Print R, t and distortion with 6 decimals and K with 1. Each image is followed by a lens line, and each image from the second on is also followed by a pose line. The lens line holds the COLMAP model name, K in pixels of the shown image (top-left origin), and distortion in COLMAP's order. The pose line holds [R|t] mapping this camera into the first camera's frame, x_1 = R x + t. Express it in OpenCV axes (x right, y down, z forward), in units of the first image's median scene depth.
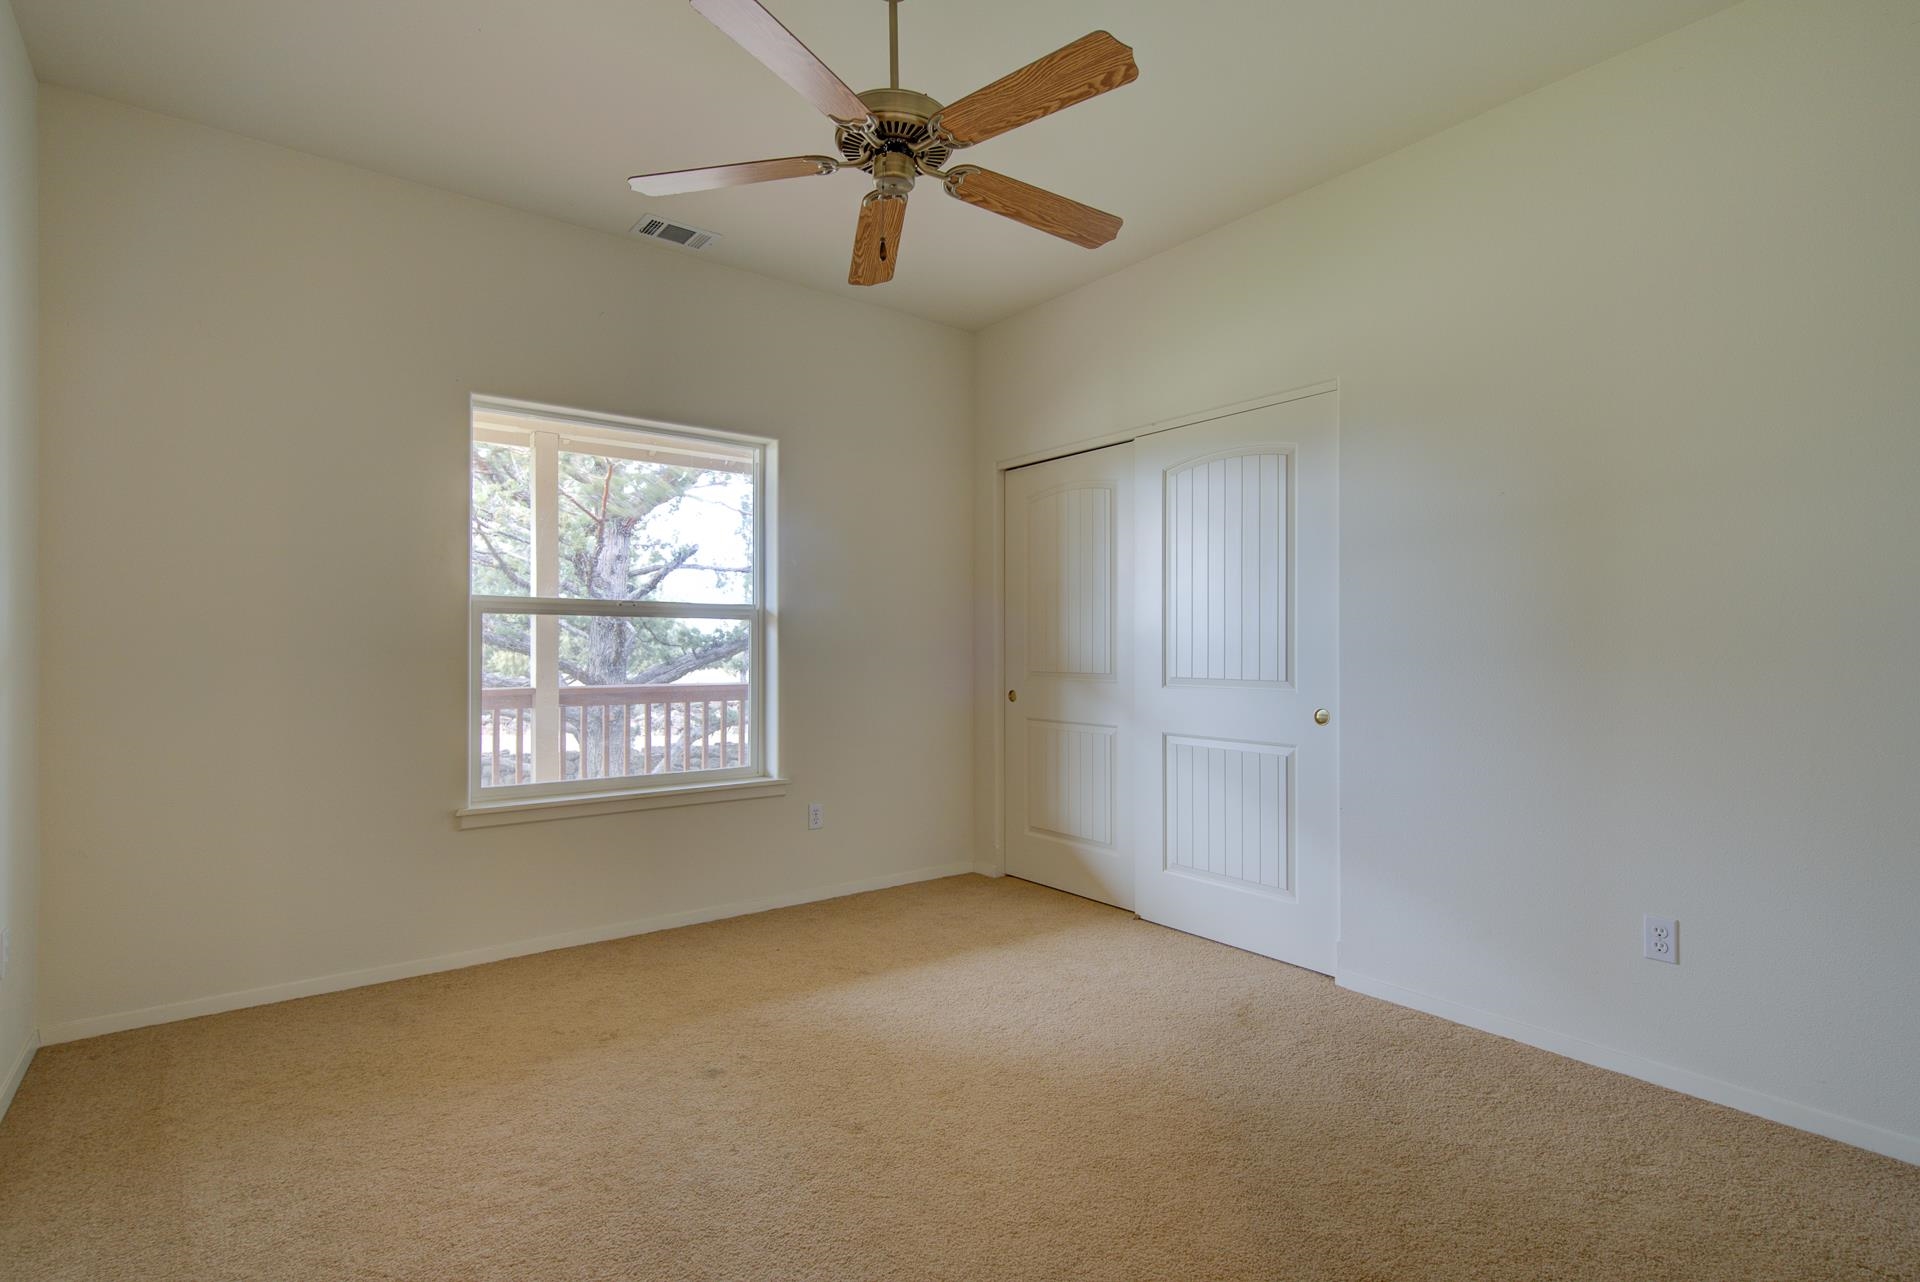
lens RADIAL K [[901.0, 0, 960.2], [0, 901.0, 637.0], [0, 0, 1]] dist [-0.002613, -0.000040]
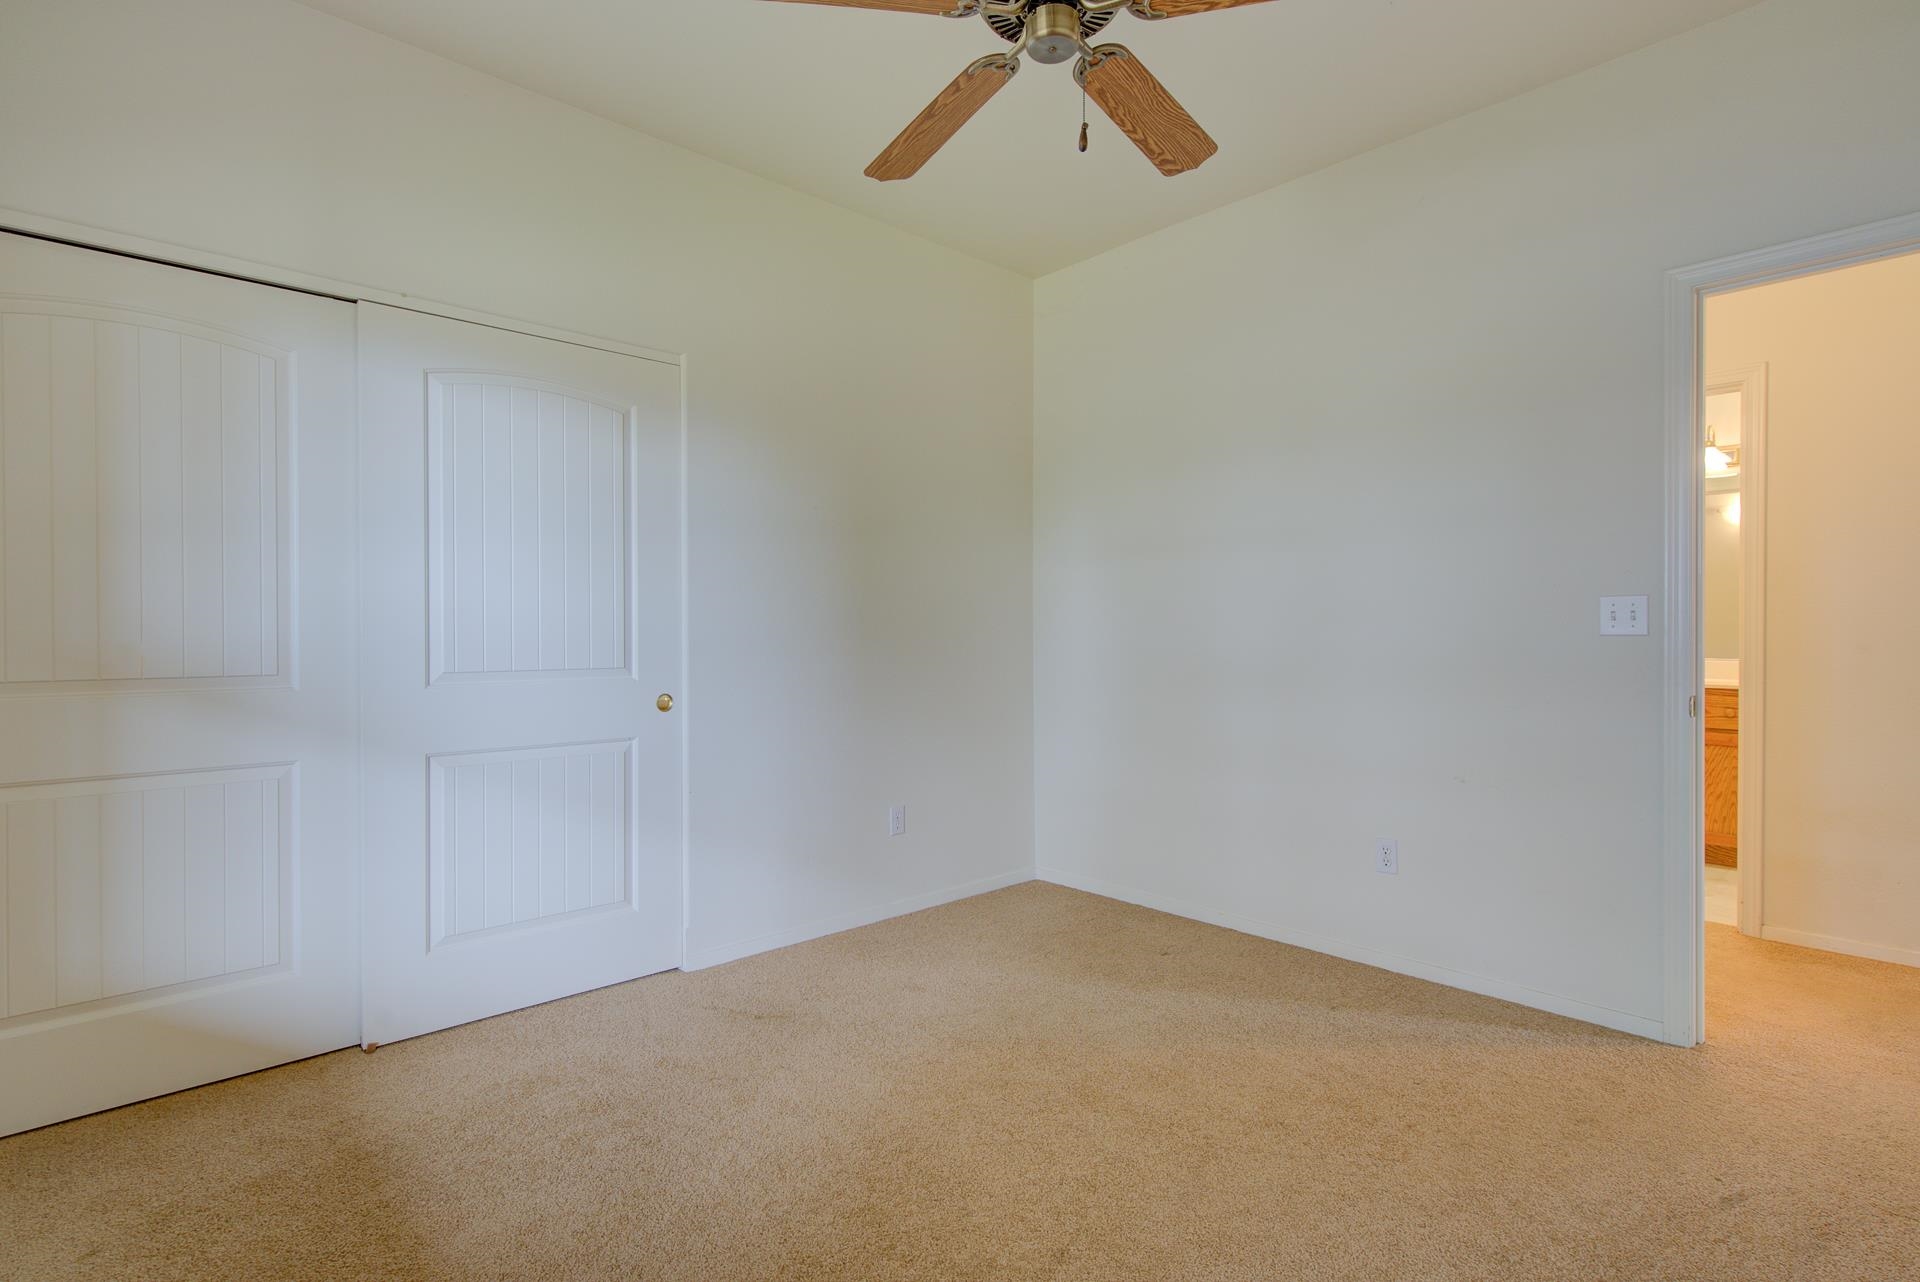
lens RADIAL K [[901.0, 0, 960.2], [0, 901.0, 637.0], [0, 0, 1]] dist [-0.002613, -0.000040]
pose [[-0.076075, -0.003390, 0.997096, -0.518986], [-0.010841, 0.999938, 0.002572, 0.011428], [-0.997043, -0.010614, -0.076107, 0.686575]]
